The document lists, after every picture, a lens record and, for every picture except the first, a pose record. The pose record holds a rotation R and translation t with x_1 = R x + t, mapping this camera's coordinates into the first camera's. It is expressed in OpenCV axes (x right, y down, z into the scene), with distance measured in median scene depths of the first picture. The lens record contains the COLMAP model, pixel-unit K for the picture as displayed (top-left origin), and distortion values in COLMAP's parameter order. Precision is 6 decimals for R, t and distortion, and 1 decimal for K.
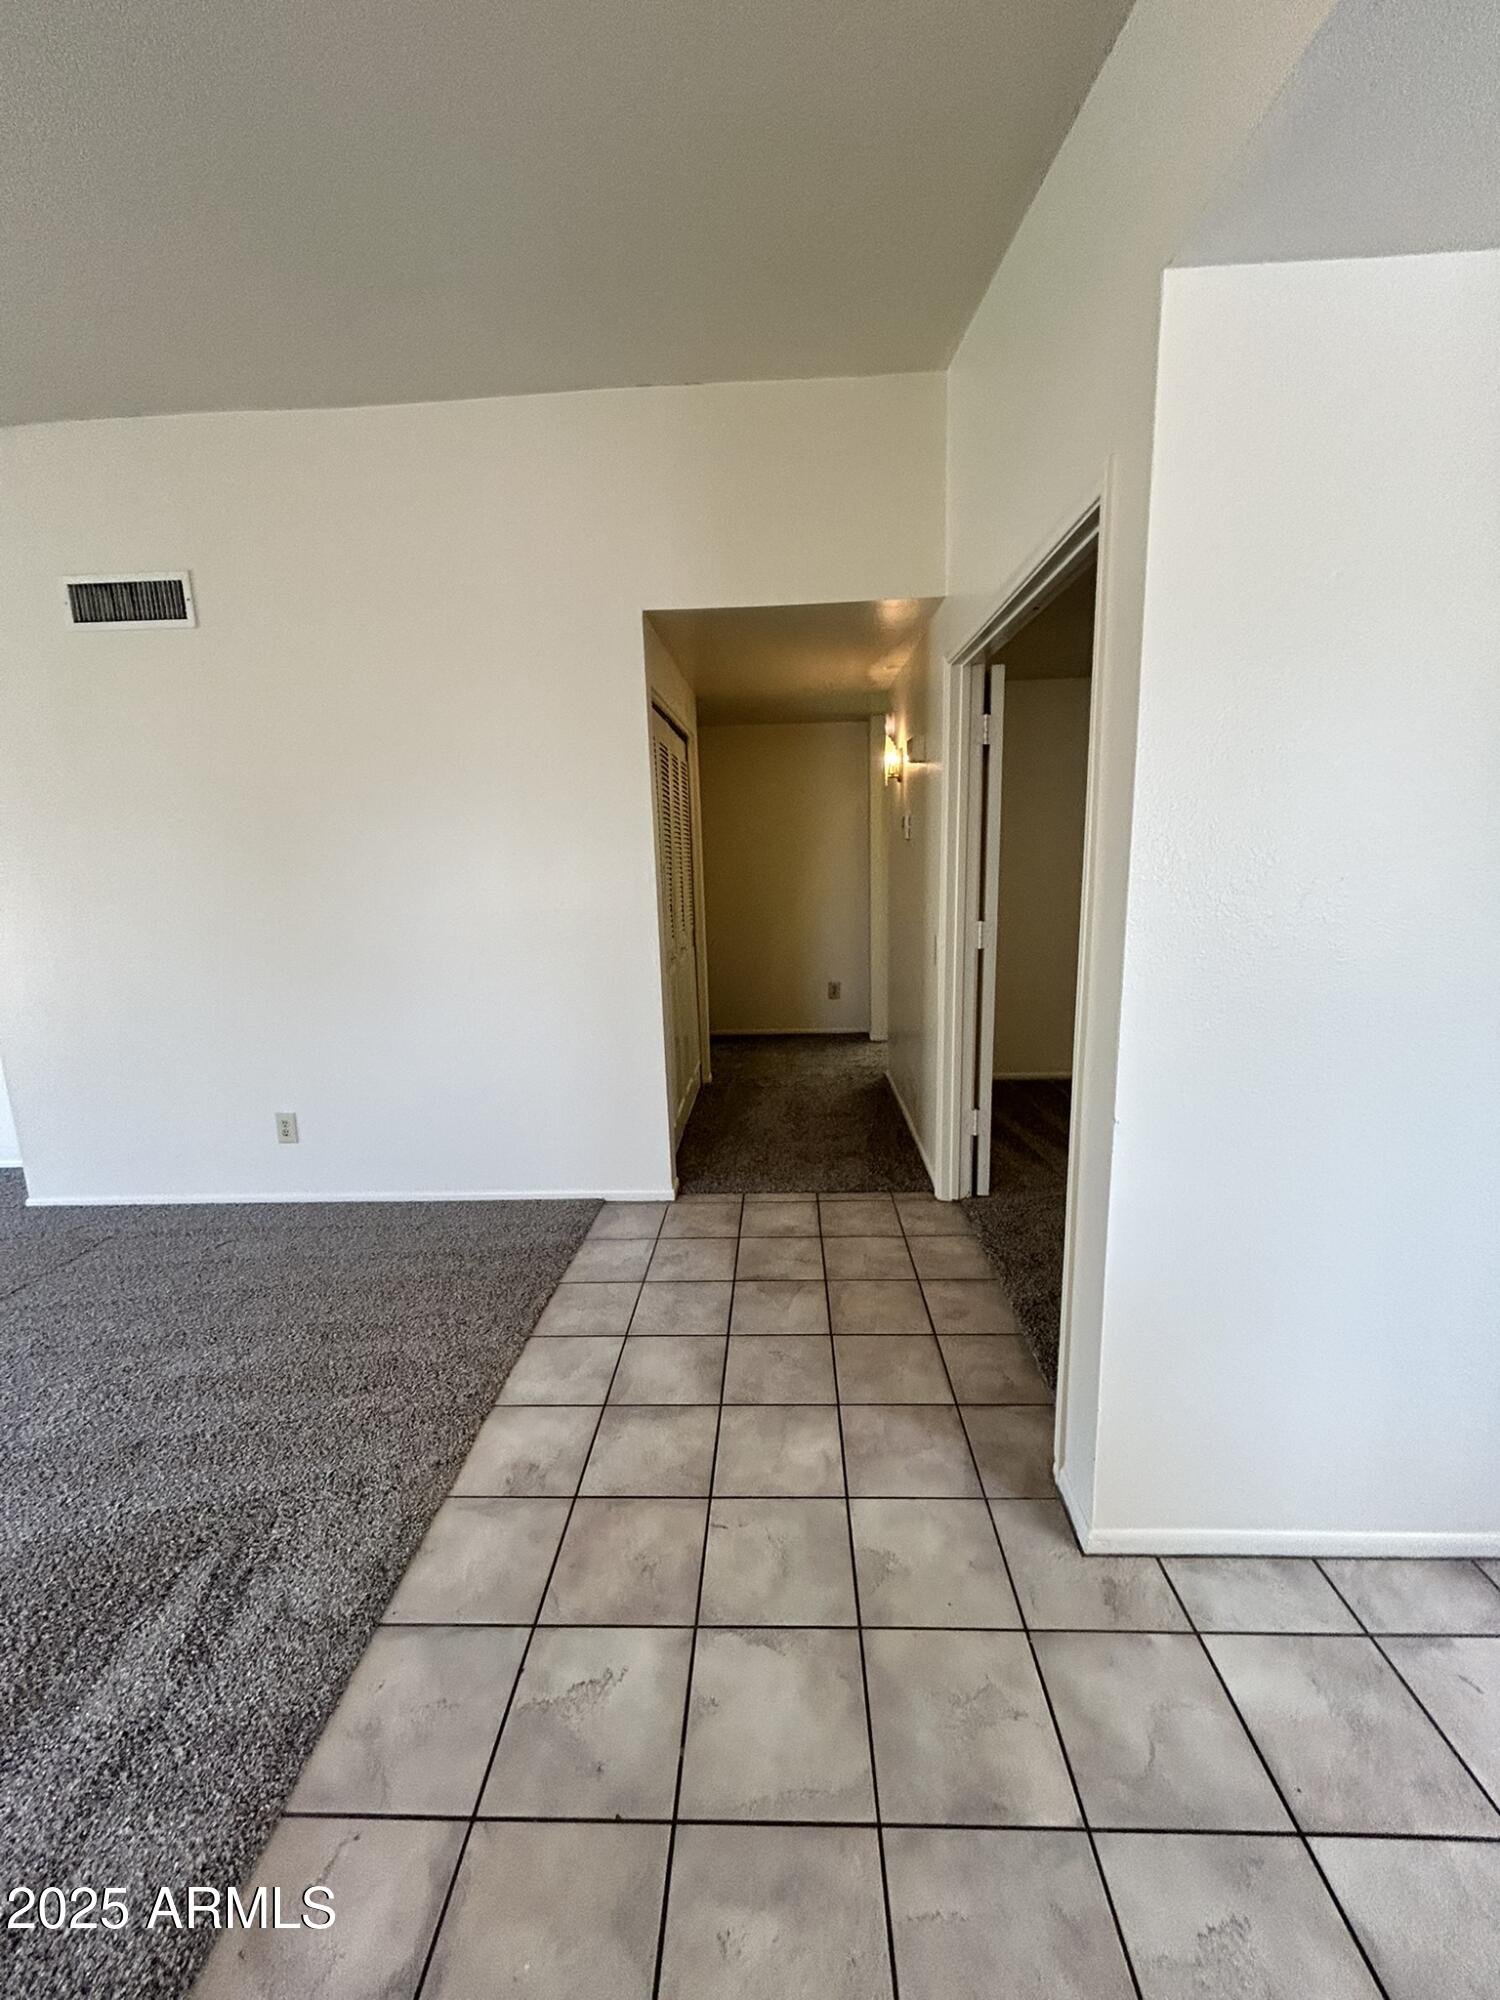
lens RADIAL K [[810.6, 0, 754.7], [0, 810.6, 1002.9], [0, 0, 1]] dist [-0.000193, -0.000072]
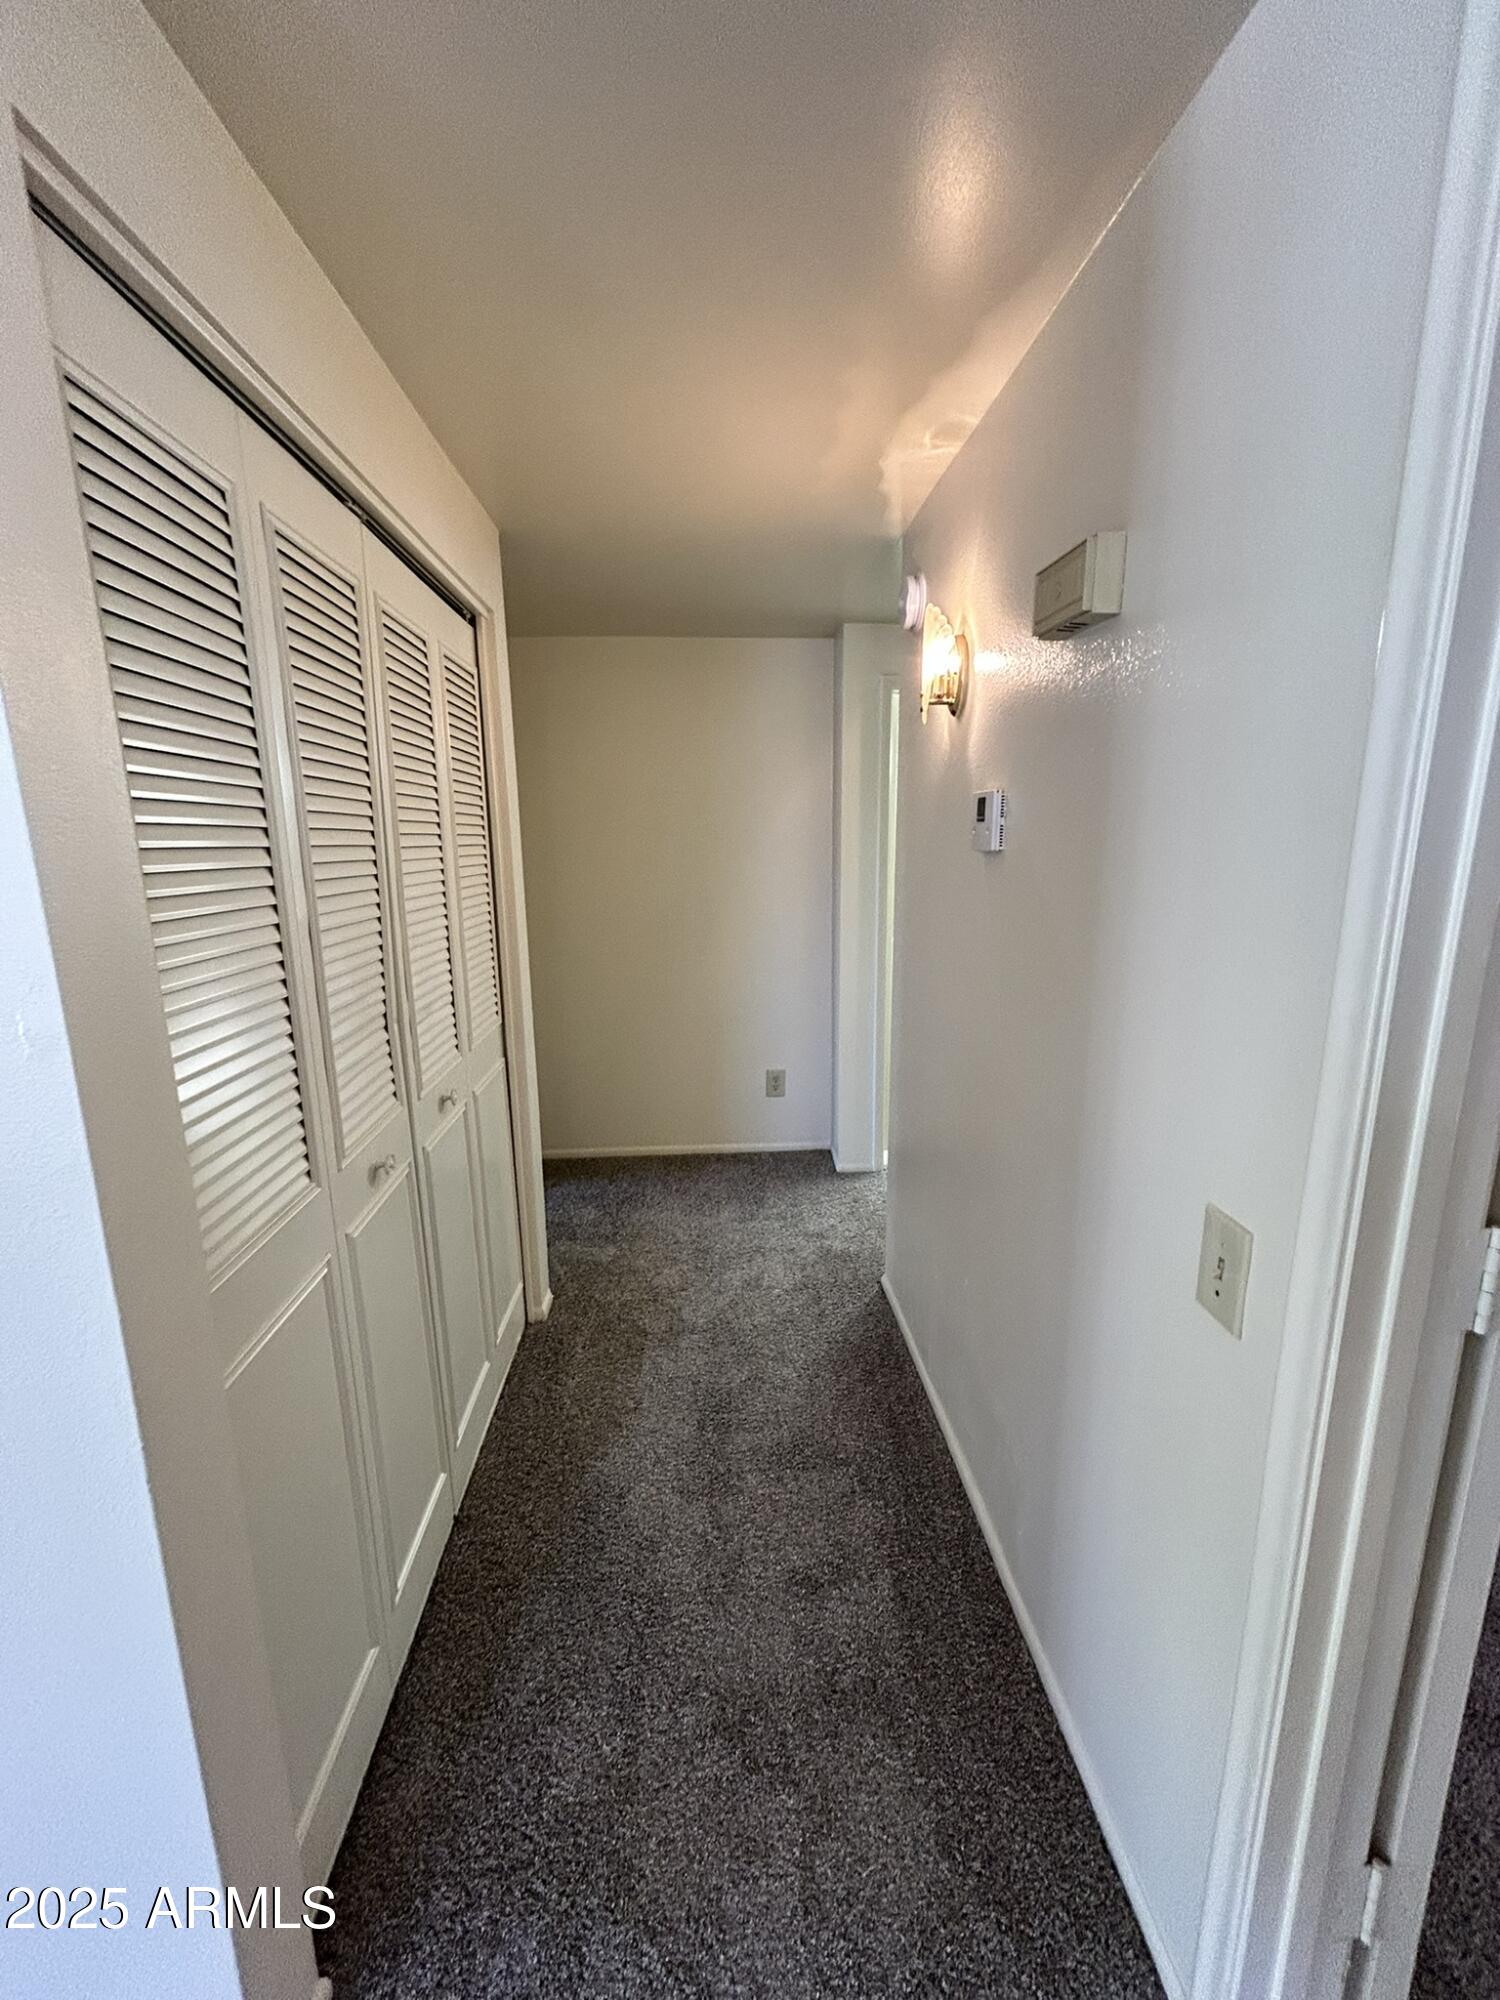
lens RADIAL K [[810.6, 0, 745.1], [0, 810.6, 1000.8], [0, 0, 1]] dist [-0.000193, -0.000072]
pose [[0.995850, -0.000700, 0.091008, 0.024201], [0.000073, 0.999976, 0.006884, -0.105245], [-0.091010, -0.006849, 0.995826, 0.493814]]
